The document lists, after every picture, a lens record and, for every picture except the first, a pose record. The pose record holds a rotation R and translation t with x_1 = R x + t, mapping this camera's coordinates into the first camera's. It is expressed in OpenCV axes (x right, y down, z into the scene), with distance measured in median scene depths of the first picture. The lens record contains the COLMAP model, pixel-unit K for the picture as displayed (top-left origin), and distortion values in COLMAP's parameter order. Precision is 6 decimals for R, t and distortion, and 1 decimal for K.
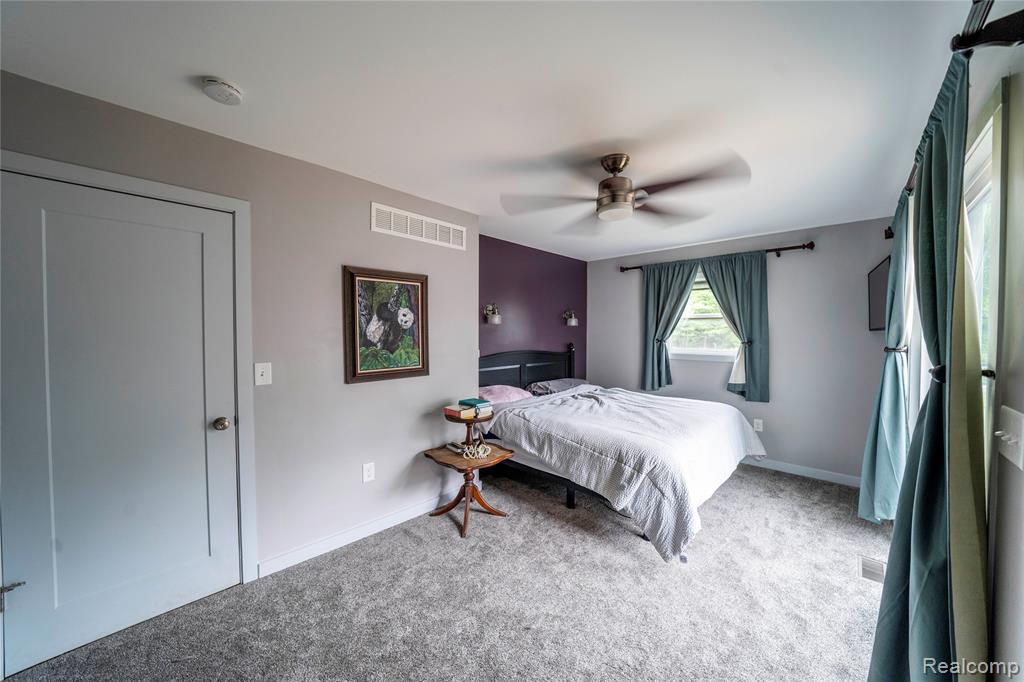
lens RADIAL K [[355.5, 0, 516.0], [0, 355.5, 345.1], [0, 0, 1]] dist [-0.021618, 0.001519]
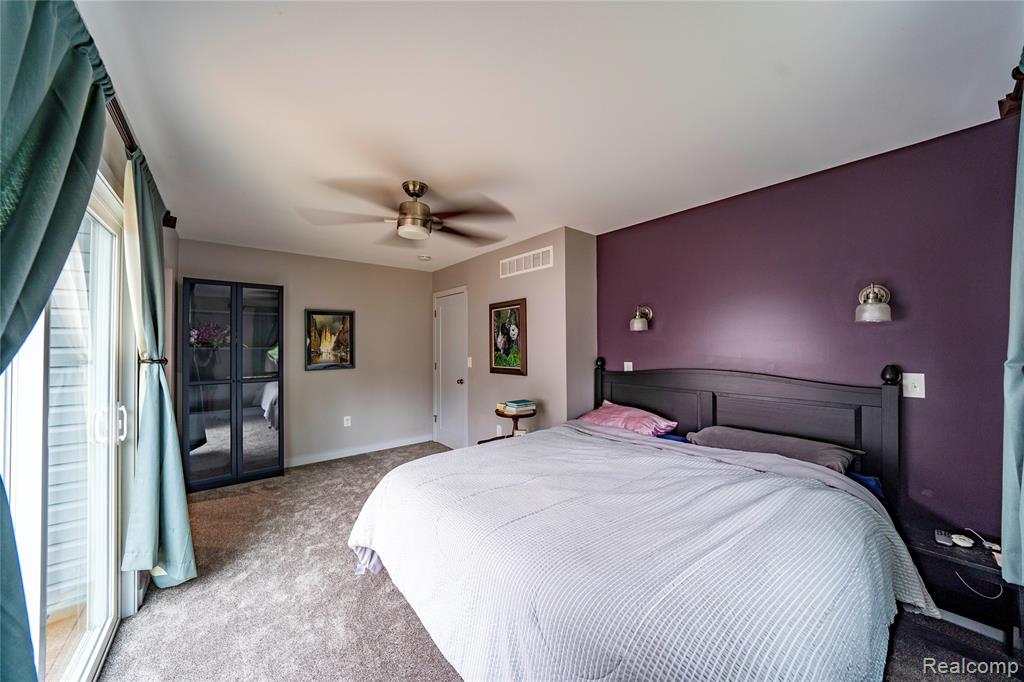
lens RADIAL K [[375.0, 0, 514.0], [0, 375.0, 337.6], [0, 0, 1]] dist [-0.000632, -0.000017]
pose [[-0.136521, -0.004410, -0.990627, 1.179618], [-0.013824, 0.999901, -0.002546, -0.052028], [0.990541, 0.013347, -0.136569, 1.222988]]
